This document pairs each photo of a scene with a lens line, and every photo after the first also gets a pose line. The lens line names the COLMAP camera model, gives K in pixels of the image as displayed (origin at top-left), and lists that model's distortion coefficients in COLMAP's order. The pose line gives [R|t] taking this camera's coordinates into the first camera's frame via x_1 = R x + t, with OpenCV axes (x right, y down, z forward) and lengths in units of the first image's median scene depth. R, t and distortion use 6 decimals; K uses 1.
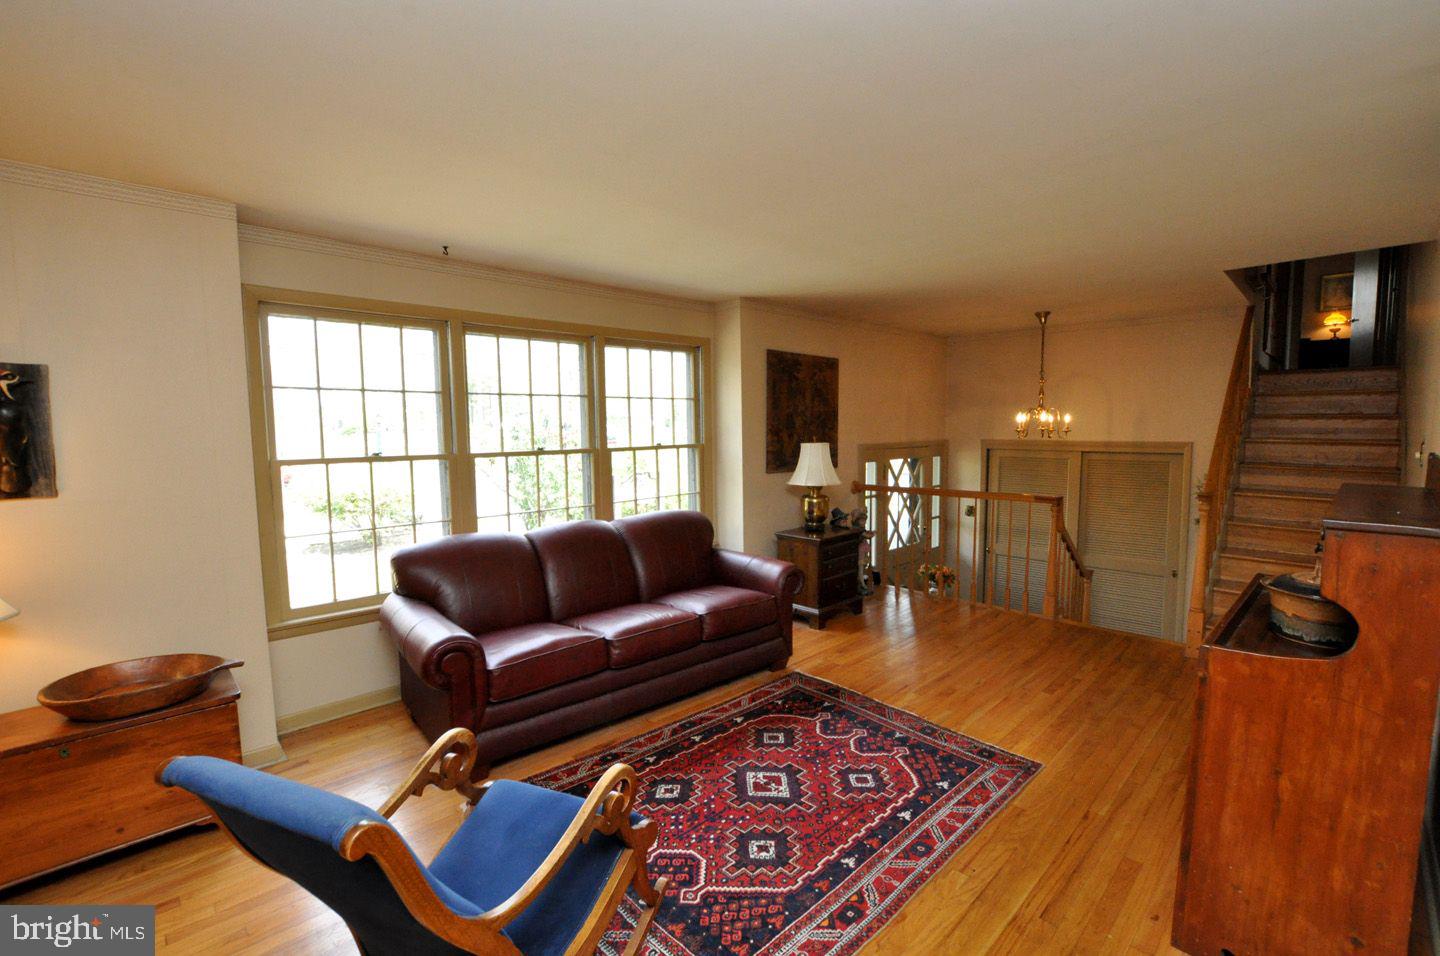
lens RADIAL K [[632.6, 0, 719.7], [0, 632.6, 476.7], [0, 0, 1]] dist [-0.035187, 0.006537]
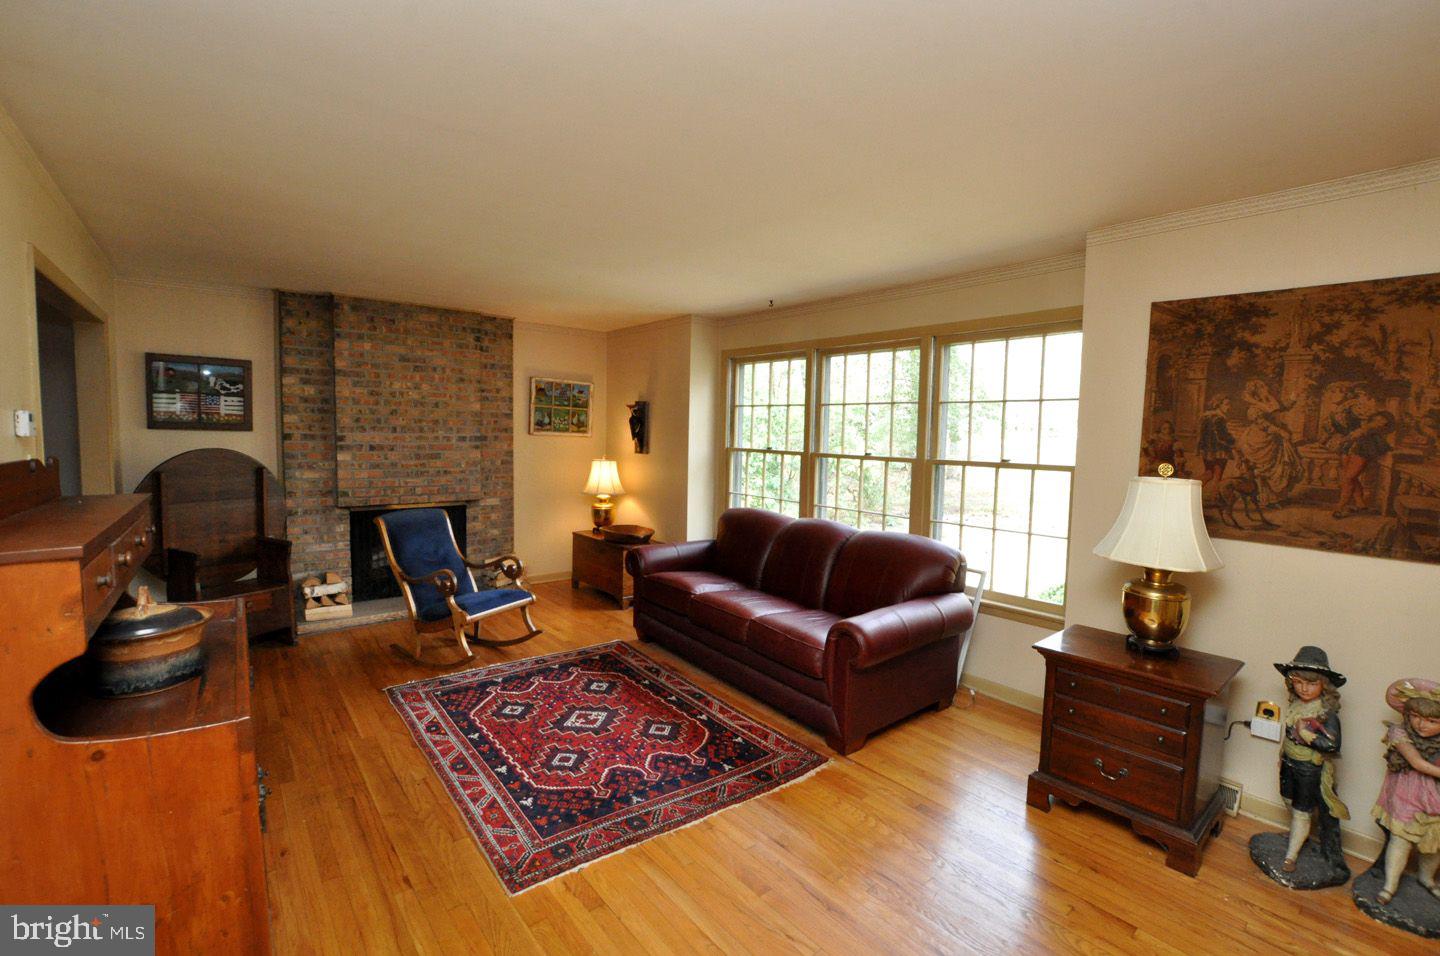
lens RADIAL K [[632.6, 0, 731.0], [0, 632.6, 480.1], [0, 0, 1]] dist [-0.035187, 0.006537]
pose [[-0.077319, 0.084477, -0.993421, 1.111641], [-0.101344, 0.990577, 0.092123, -0.105936], [0.991842, 0.107800, -0.068029, 1.177974]]
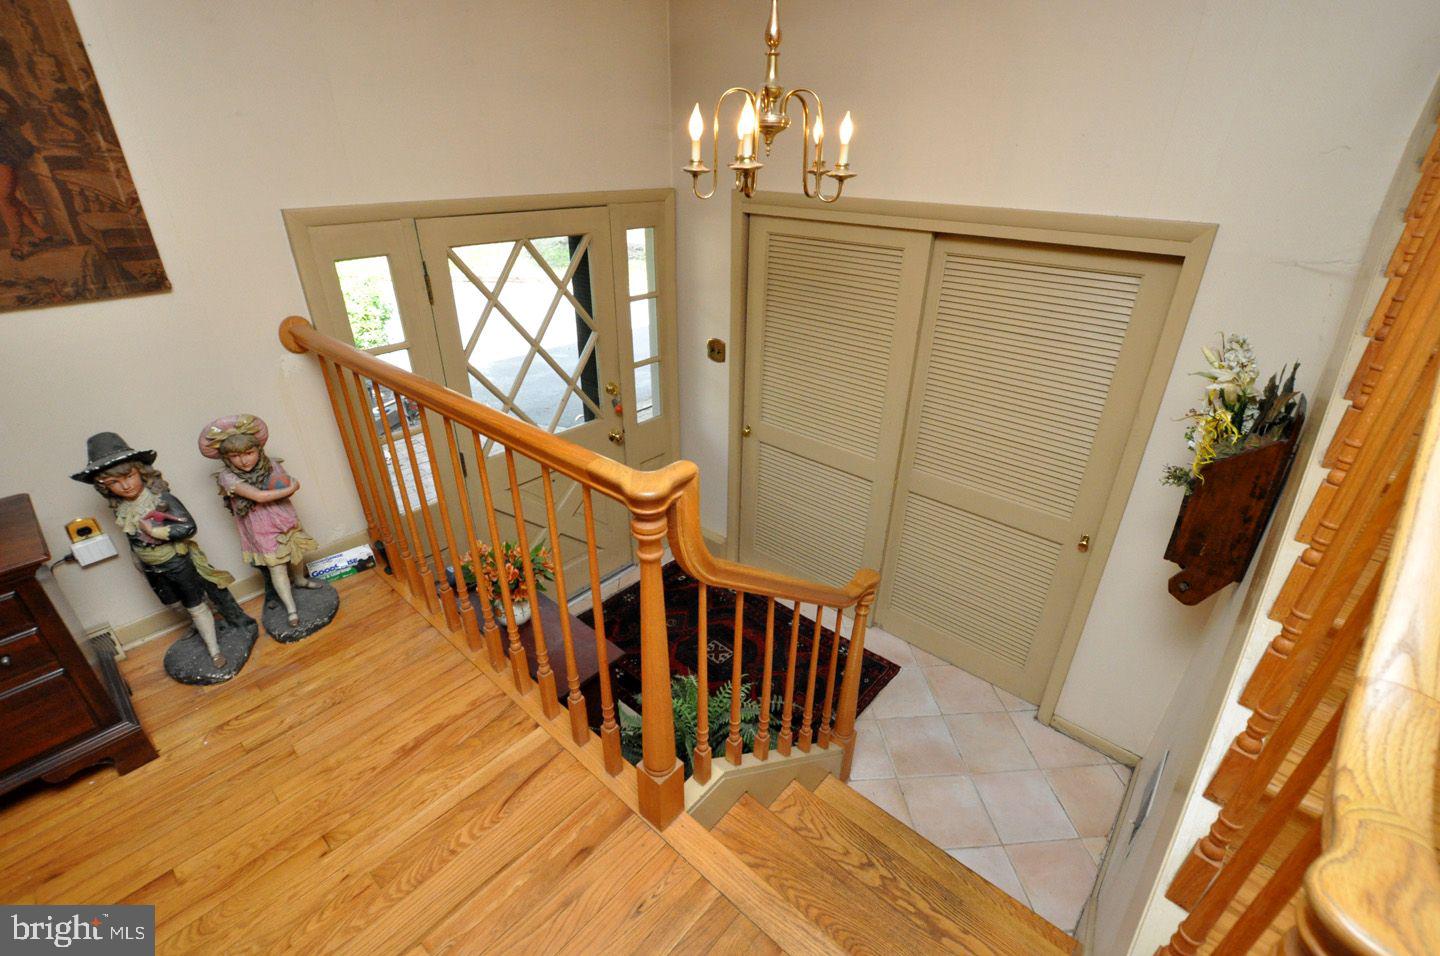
lens RADIAL K [[632.6, 0, 720.5], [0, 632.6, 481.3], [0, 0, 1]] dist [-0.035187, 0.006537]
pose [[0.997272, -0.014871, 0.072304, 0.880804], [-0.014828, 0.919171, 0.393580, -0.105810], [-0.072313, -0.393578, 0.916443, 1.252655]]
